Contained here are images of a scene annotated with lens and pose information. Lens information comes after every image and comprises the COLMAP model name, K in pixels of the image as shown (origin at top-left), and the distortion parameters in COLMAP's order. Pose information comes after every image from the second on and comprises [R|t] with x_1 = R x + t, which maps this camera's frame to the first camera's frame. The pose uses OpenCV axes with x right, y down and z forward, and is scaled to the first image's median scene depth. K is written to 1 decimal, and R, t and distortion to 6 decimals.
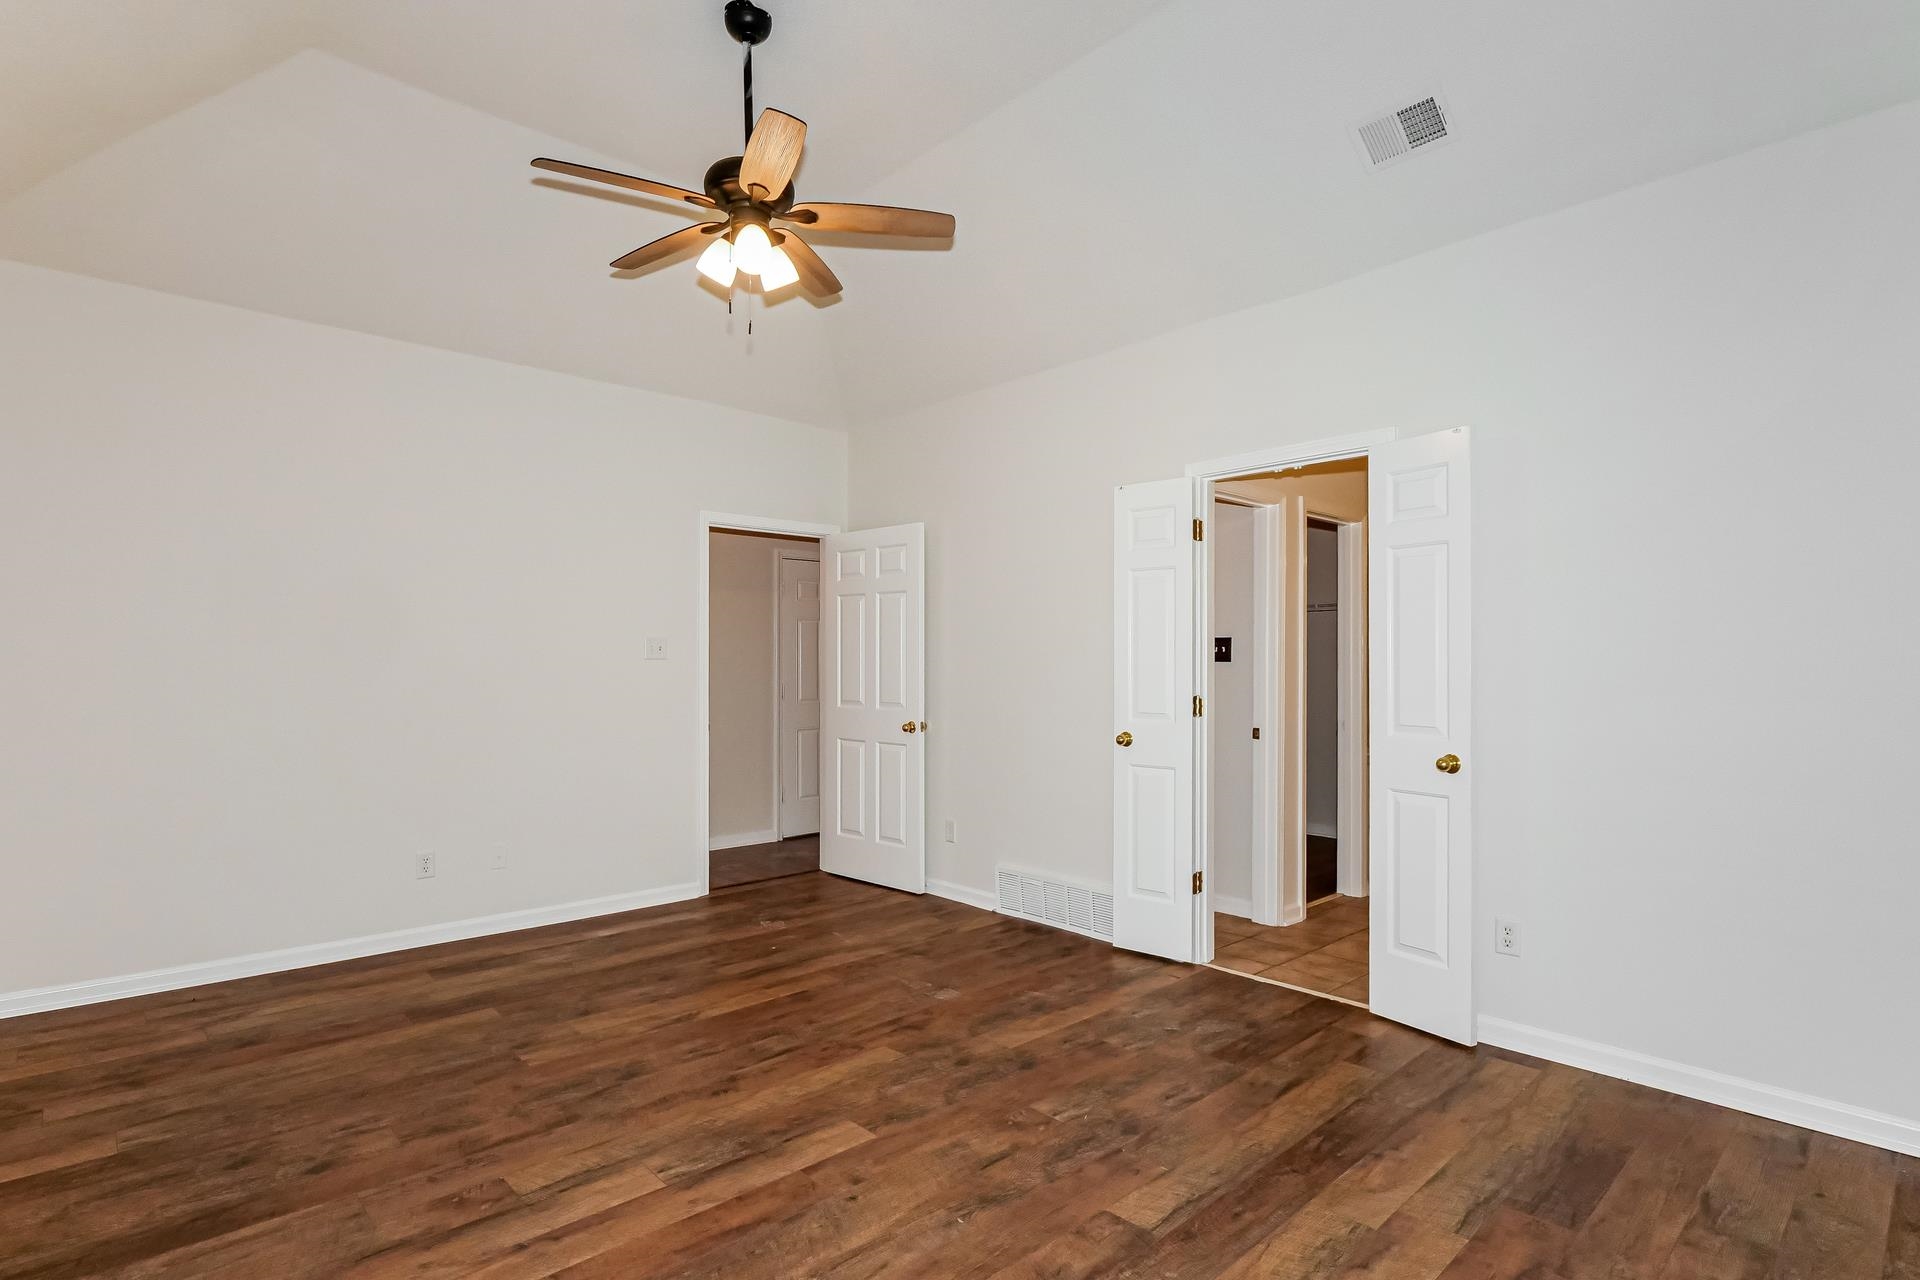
lens RADIAL K [[942.9, 0, 960.0], [0, 942.9, 640.0], [0, 0, 1]] dist [-0.003395, -0.000869]
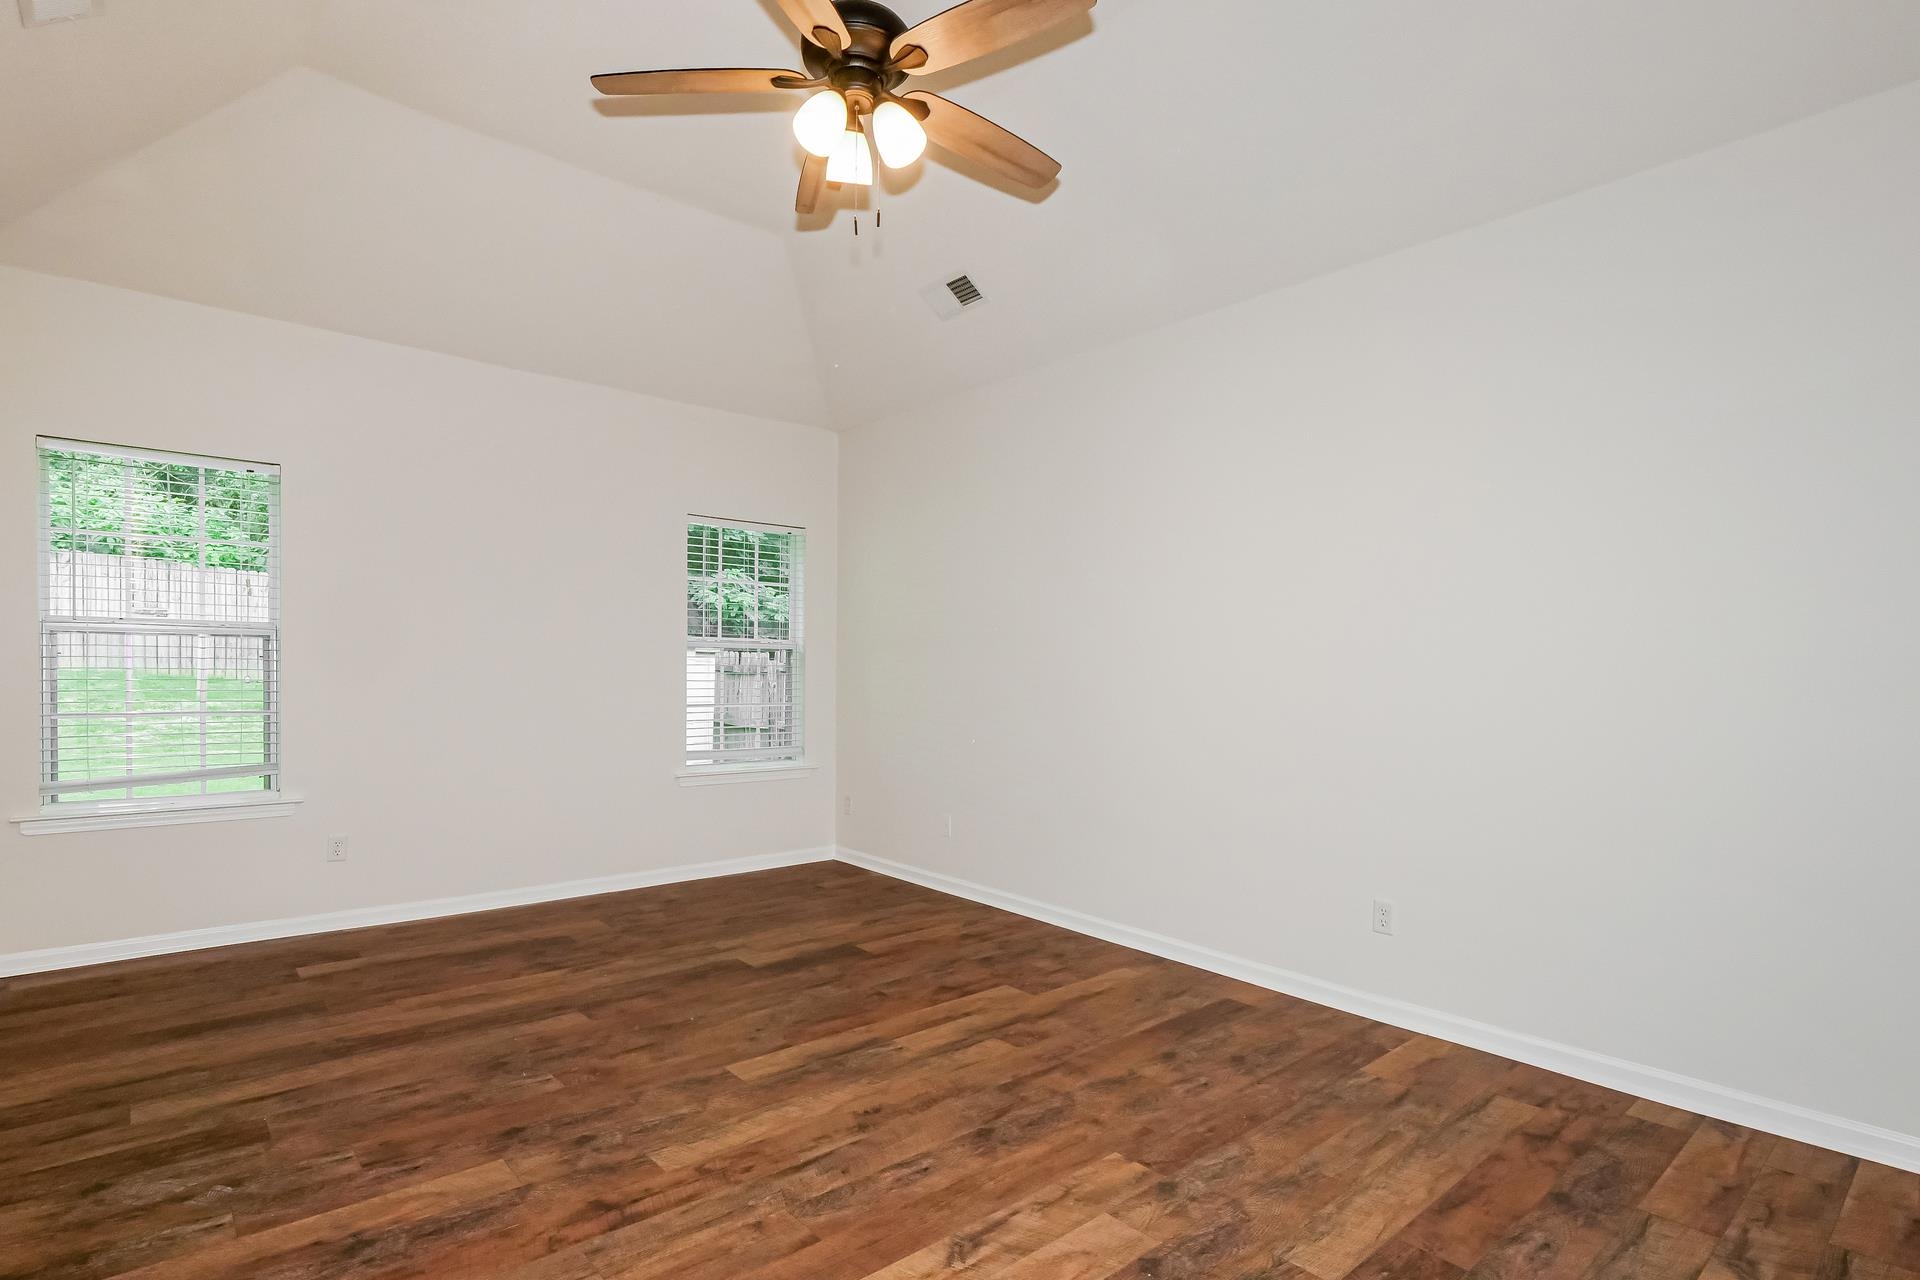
lens RADIAL K [[942.9, 0, 960.0], [0, 942.9, 640.0], [0, 0, 1]] dist [-0.003395, -0.000869]
pose [[-0.999353, -0.010757, 0.034307, -0.372118], [-0.012761, 0.998192, -0.058734, 0.066735], [-0.033613, -0.059134, -0.997684, 1.975115]]
